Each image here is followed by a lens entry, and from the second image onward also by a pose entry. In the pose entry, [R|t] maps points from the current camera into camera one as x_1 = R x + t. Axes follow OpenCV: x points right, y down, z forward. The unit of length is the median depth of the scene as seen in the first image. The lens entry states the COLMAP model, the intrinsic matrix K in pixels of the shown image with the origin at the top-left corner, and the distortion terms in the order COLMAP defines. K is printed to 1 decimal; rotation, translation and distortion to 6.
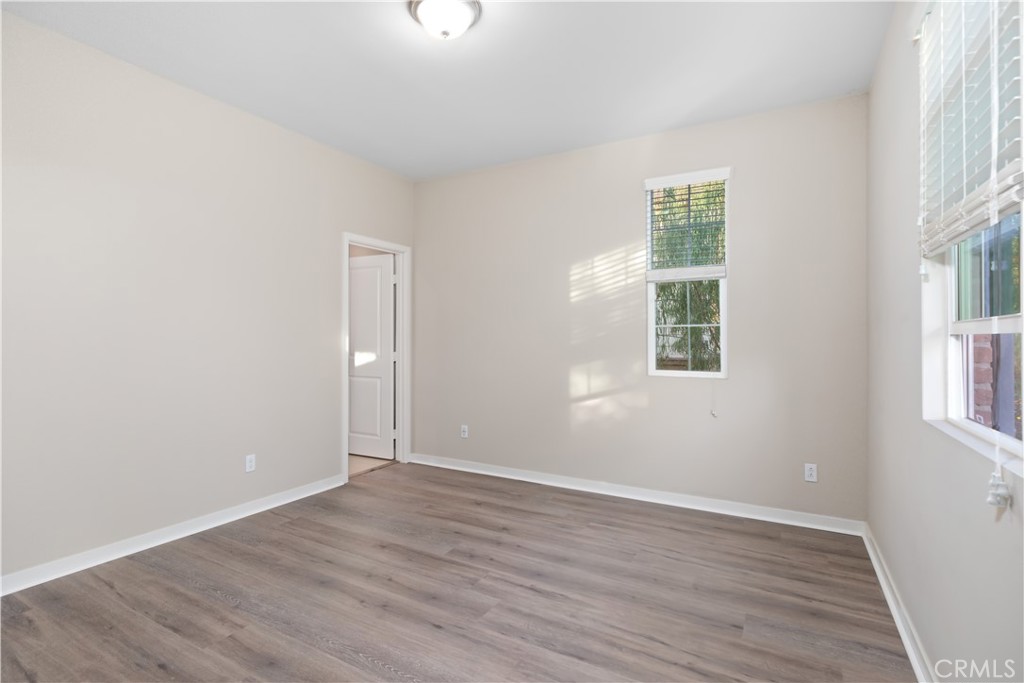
lens RADIAL K [[491.8, 0, 509.4], [0, 491.8, 335.5], [0, 0, 1]] dist [-0.008248, 0.001006]
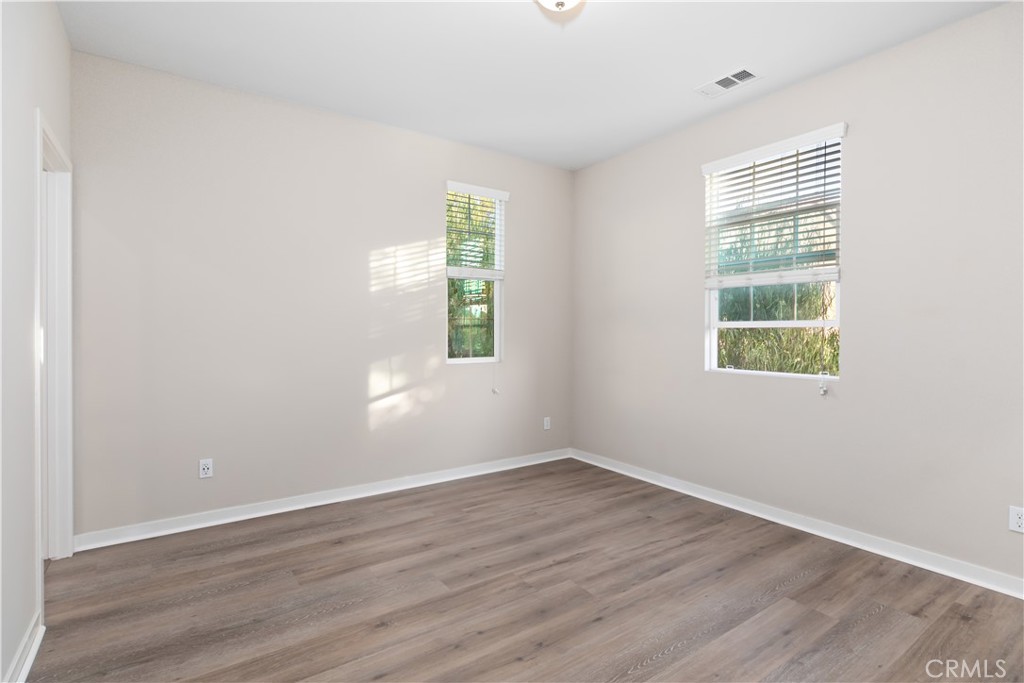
lens RADIAL K [[491.8, 0, 501.1], [0, 491.8, 339.0], [0, 0, 1]] dist [-0.008248, 0.001006]
pose [[0.442530, -0.019464, 0.896543, -0.812026], [-0.004187, 0.999709, 0.023770, -0.002385], [-0.896744, -0.014272, 0.442319, 0.536815]]
